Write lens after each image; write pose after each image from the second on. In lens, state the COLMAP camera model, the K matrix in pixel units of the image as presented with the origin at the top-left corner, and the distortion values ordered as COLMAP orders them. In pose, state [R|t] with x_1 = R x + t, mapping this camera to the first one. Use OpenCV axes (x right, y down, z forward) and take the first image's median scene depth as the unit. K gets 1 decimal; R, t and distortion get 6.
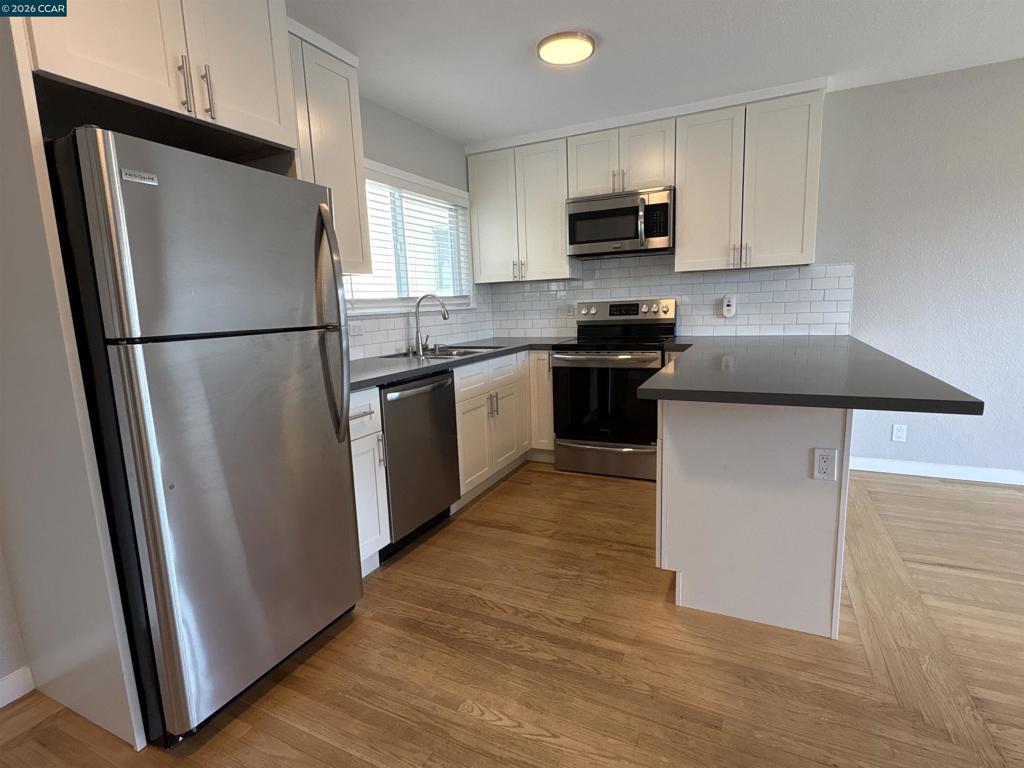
lens RADIAL K [[511.8, 0, 508.9], [0, 511.8, 383.7], [0, 0, 1]] dist [0.000931, 0.000044]
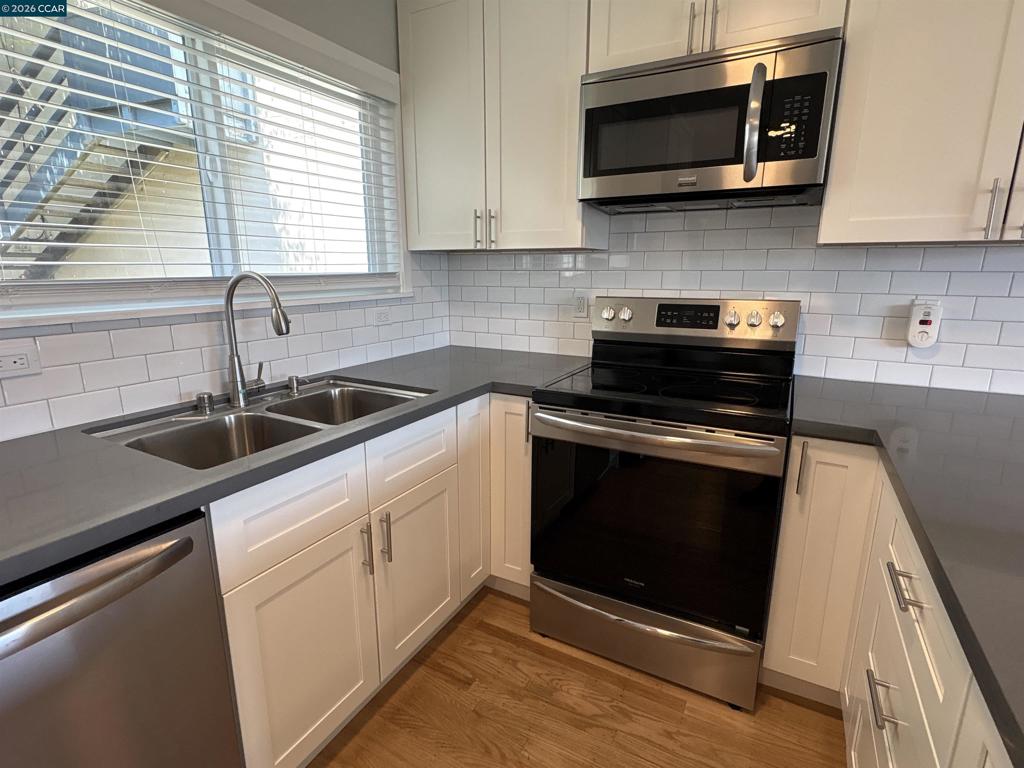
lens RADIAL K [[511.8, 0, 508.0], [0, 511.8, 386.0], [0, 0, 1]] dist [0.000931, 0.000044]
pose [[0.997859, 0.050534, -0.041514, 0.078249], [-0.047543, 0.996404, 0.070131, -0.109455], [0.044909, -0.068008, 0.996674, 0.517934]]
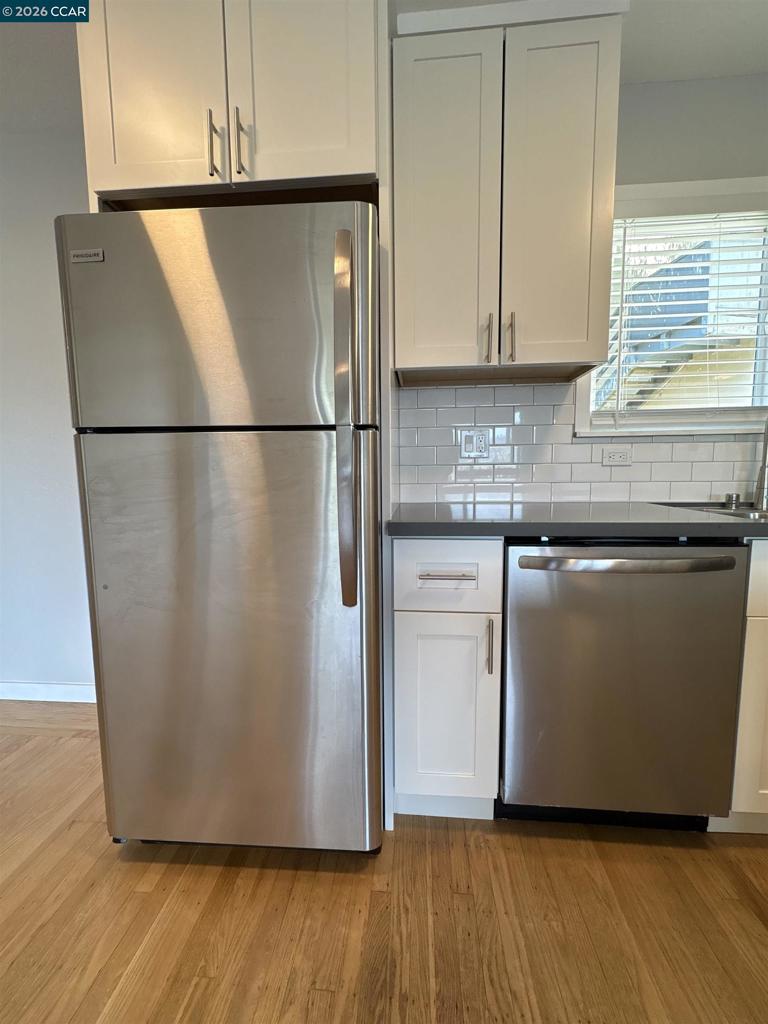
lens RADIAL K [[421.5, 0, 385.3], [0, 421.5, 512.6], [0, 0, 1]] dist [0.002487, 0.000585]
pose [[0.368053, 0.125541, -0.921290, 0.088555], [-0.146672, 0.986277, 0.075801, -0.026044], [0.918163, 0.107229, 0.381416, 0.426781]]
